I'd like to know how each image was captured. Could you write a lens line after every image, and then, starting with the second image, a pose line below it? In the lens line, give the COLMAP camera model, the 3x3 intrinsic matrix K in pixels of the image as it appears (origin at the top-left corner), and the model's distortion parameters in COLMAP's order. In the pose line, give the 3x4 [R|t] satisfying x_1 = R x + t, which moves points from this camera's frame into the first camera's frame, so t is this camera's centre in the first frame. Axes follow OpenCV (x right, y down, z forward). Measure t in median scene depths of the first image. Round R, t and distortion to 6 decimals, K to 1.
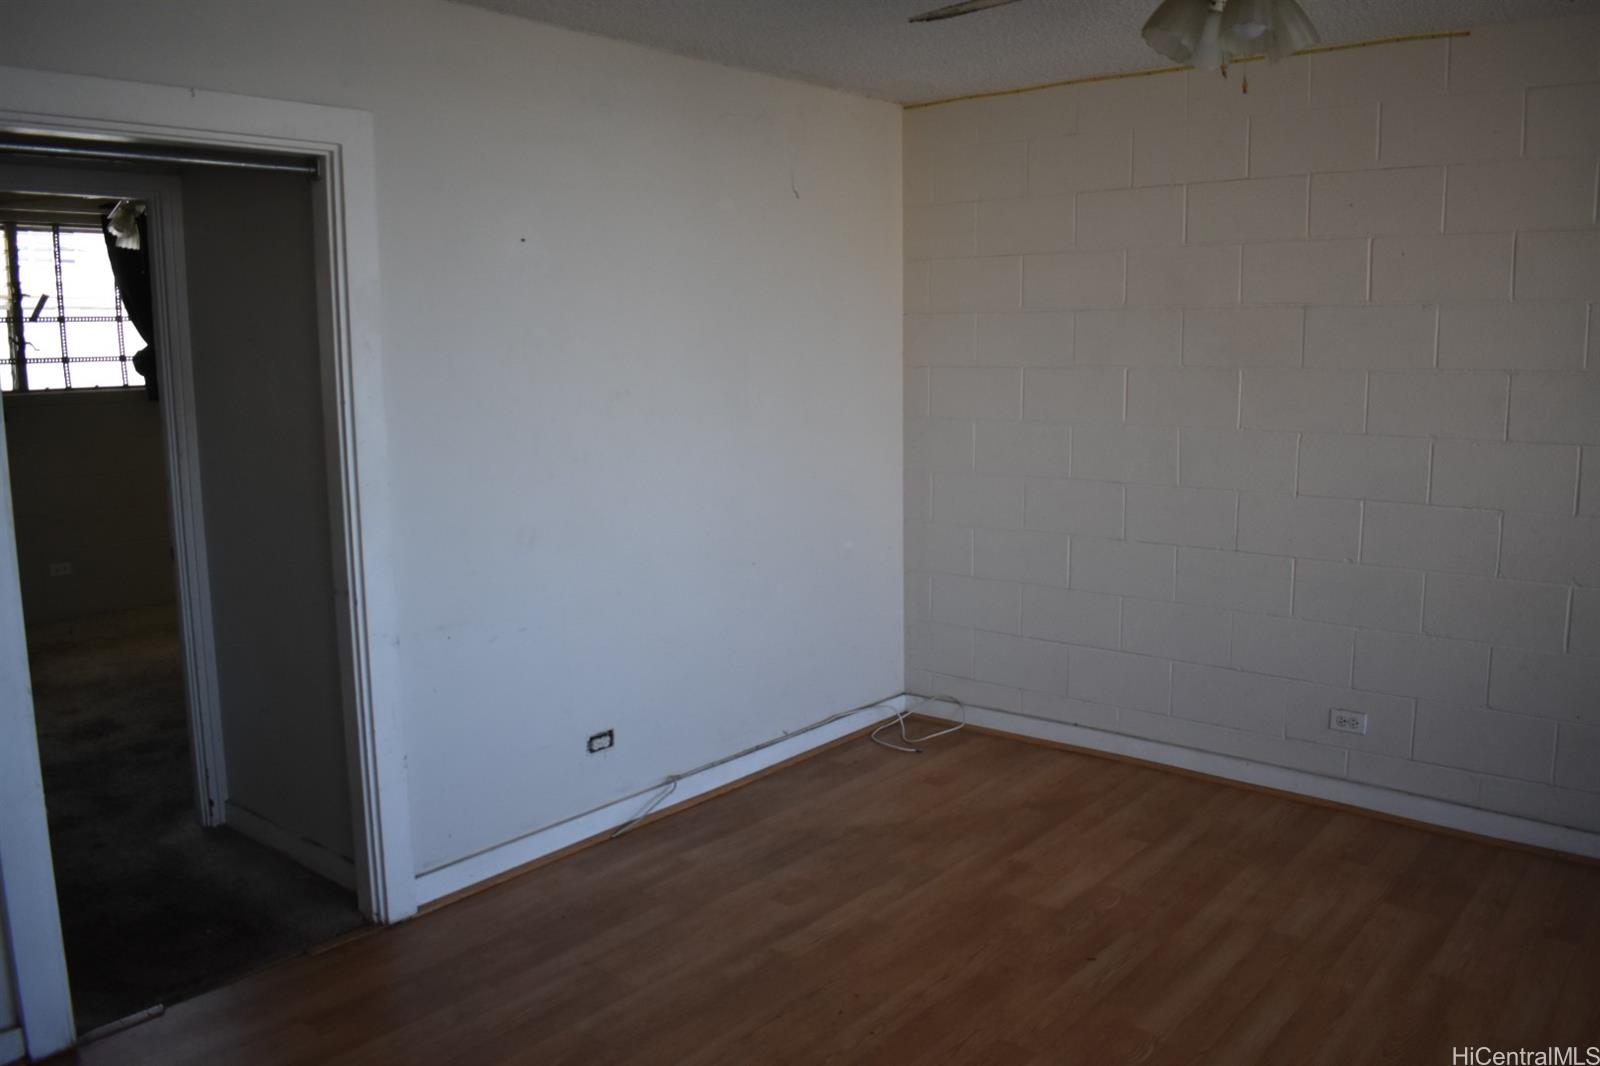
lens RADIAL K [[1276.1, 0, 807.9], [0, 1276.1, 530.4], [0, 0, 1]] dist [-0.093153, 0.016828]
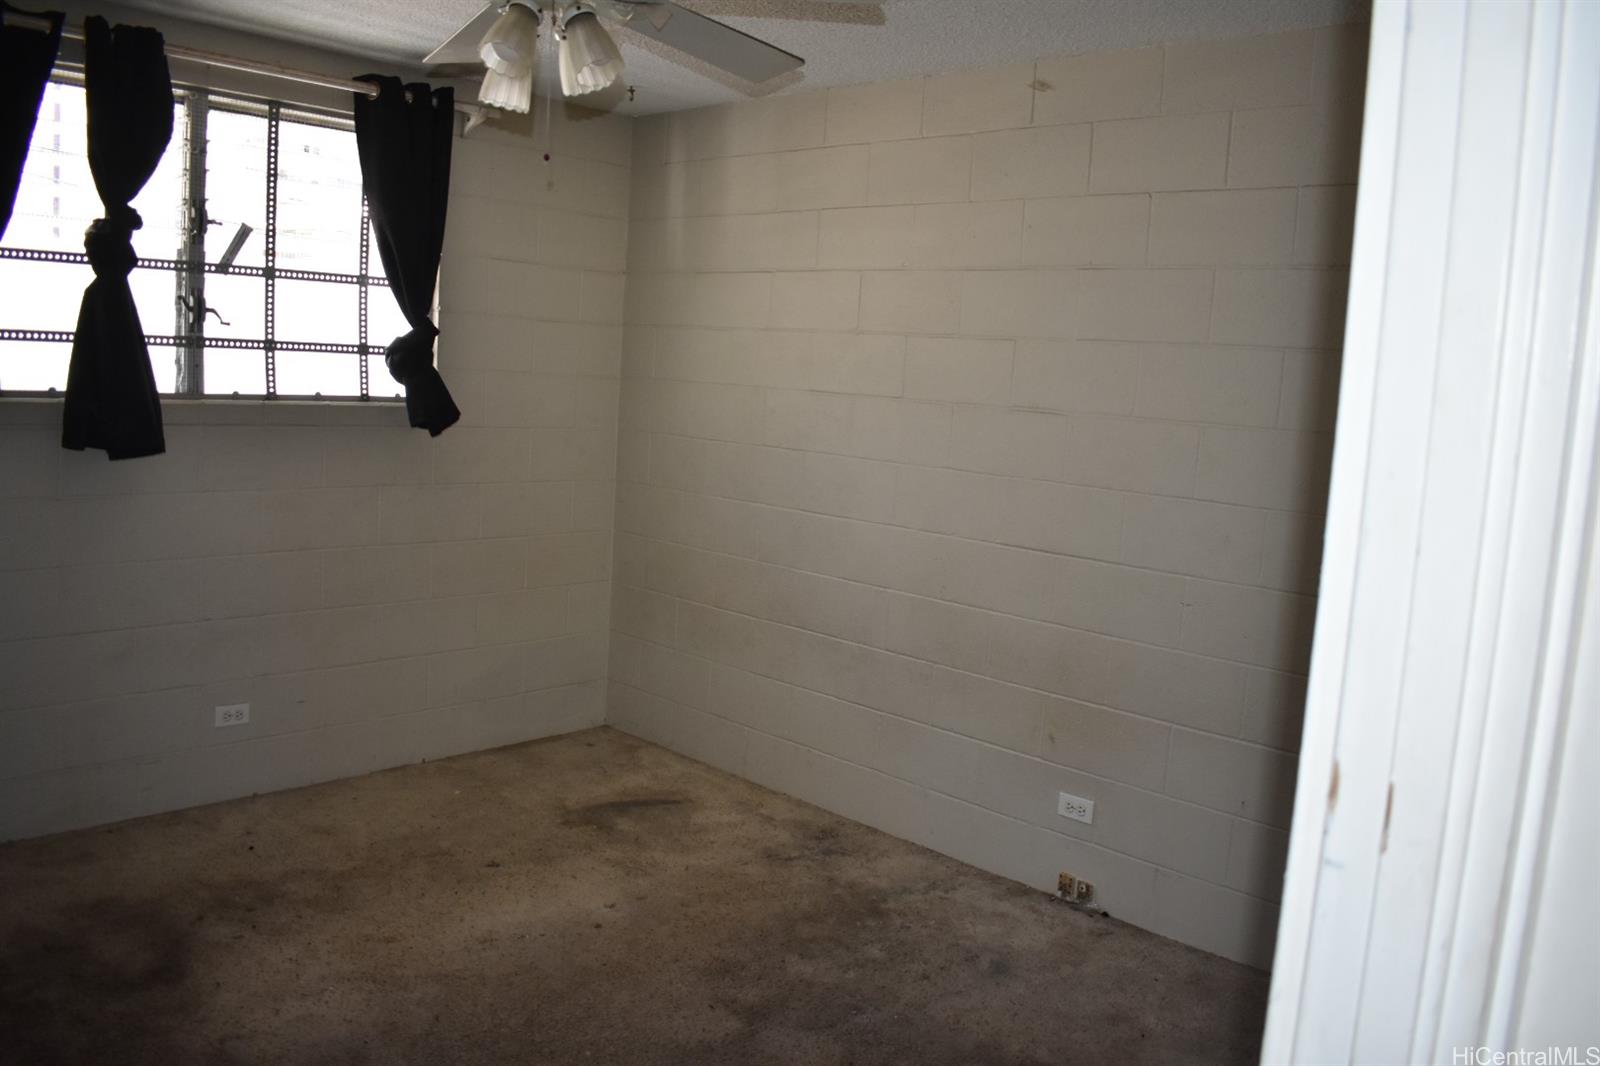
lens RADIAL K [[1276.1, 0, 796.1], [0, 1276.1, 533.2], [0, 0, 1]] dist [-0.093153, 0.016828]
pose [[0.990862, 0.083204, -0.106157, -0.296980], [-0.084695, 0.996361, -0.009608, -0.067505], [0.104971, 0.018511, 0.994303, 0.458999]]
